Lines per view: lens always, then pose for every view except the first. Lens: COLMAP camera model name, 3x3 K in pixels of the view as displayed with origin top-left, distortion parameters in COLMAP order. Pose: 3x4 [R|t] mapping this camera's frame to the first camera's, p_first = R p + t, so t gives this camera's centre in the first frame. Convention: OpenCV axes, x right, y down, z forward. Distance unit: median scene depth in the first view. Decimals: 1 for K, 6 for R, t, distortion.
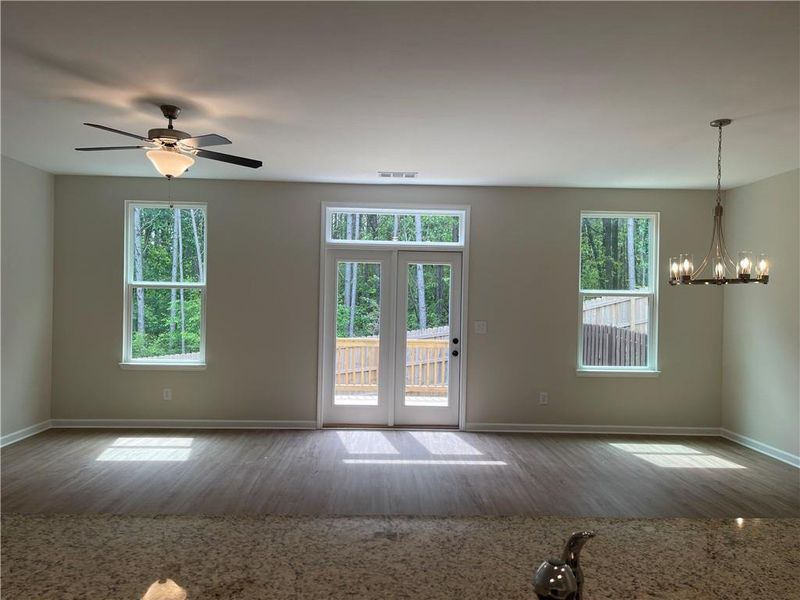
lens RADIAL K [[596.5, 0, 397.0], [0, 596.5, 302.1], [0, 0, 1]] dist [0.062584, -0.032342]
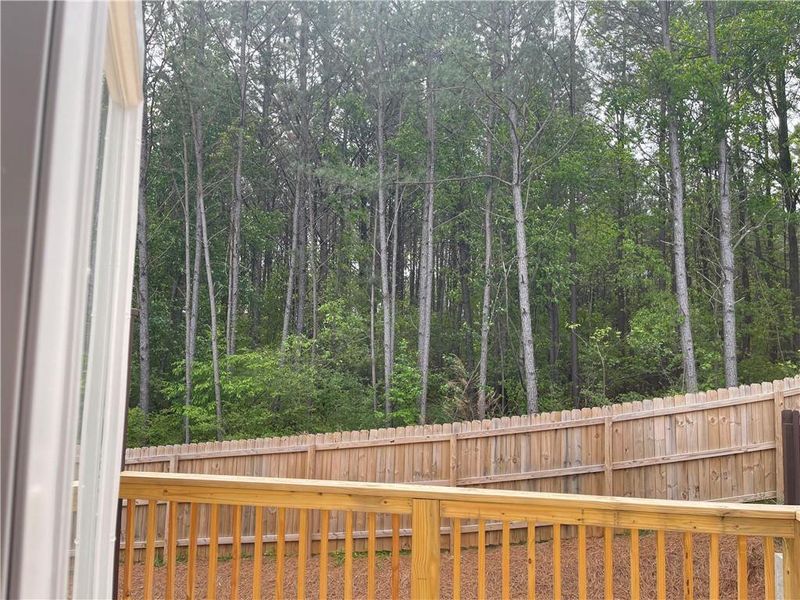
lens RADIAL K [[596.5, 0, 395.8], [0, 596.5, 298.6], [0, 0, 1]] dist [0.062584, -0.032342]
pose [[0.984126, -0.016198, -0.176728, 0.042510], [-0.001341, 0.995119, -0.098671, -0.020724], [0.177463, 0.097341, 0.979301, 0.977770]]
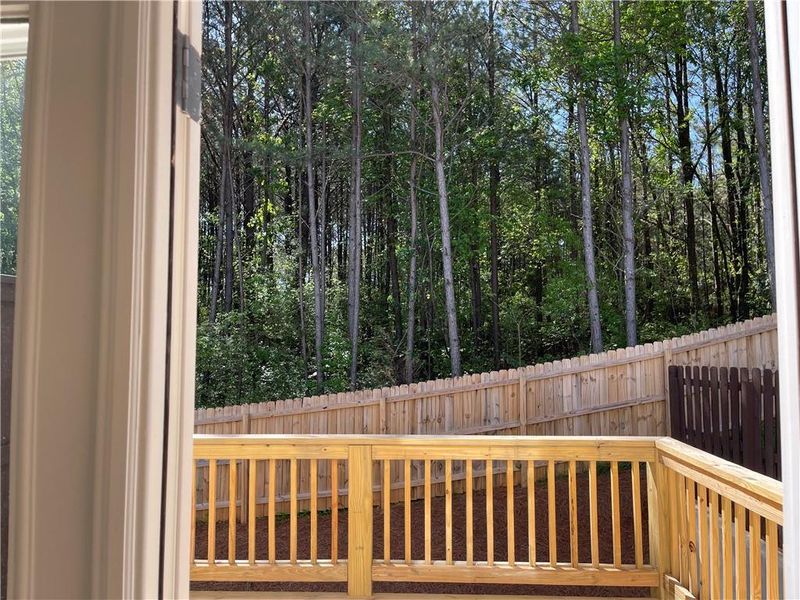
lens RADIAL K [[596.5, 0, 392.5], [0, 596.5, 299.6], [0, 0, 1]] dist [0.062584, -0.032342]
pose [[0.997708, -0.023508, -0.063447, 0.047271], [0.020535, 0.998678, -0.047115, -0.017535], [0.064470, 0.045704, 0.996872, 0.910607]]
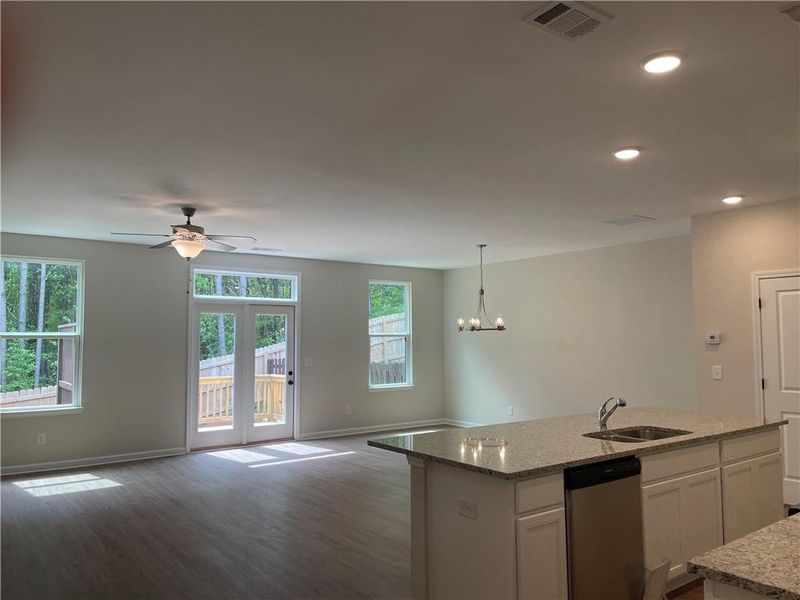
lens RADIAL K [[596.5, 0, 404.7], [0, 596.5, 301.3], [0, 0, 1]] dist [0.062584, -0.032342]
pose [[0.817816, 0.014066, 0.575308, -0.464061], [0.022662, 0.998139, -0.056618, -0.013293], [-0.575033, 0.059340, 0.815975, -0.242213]]
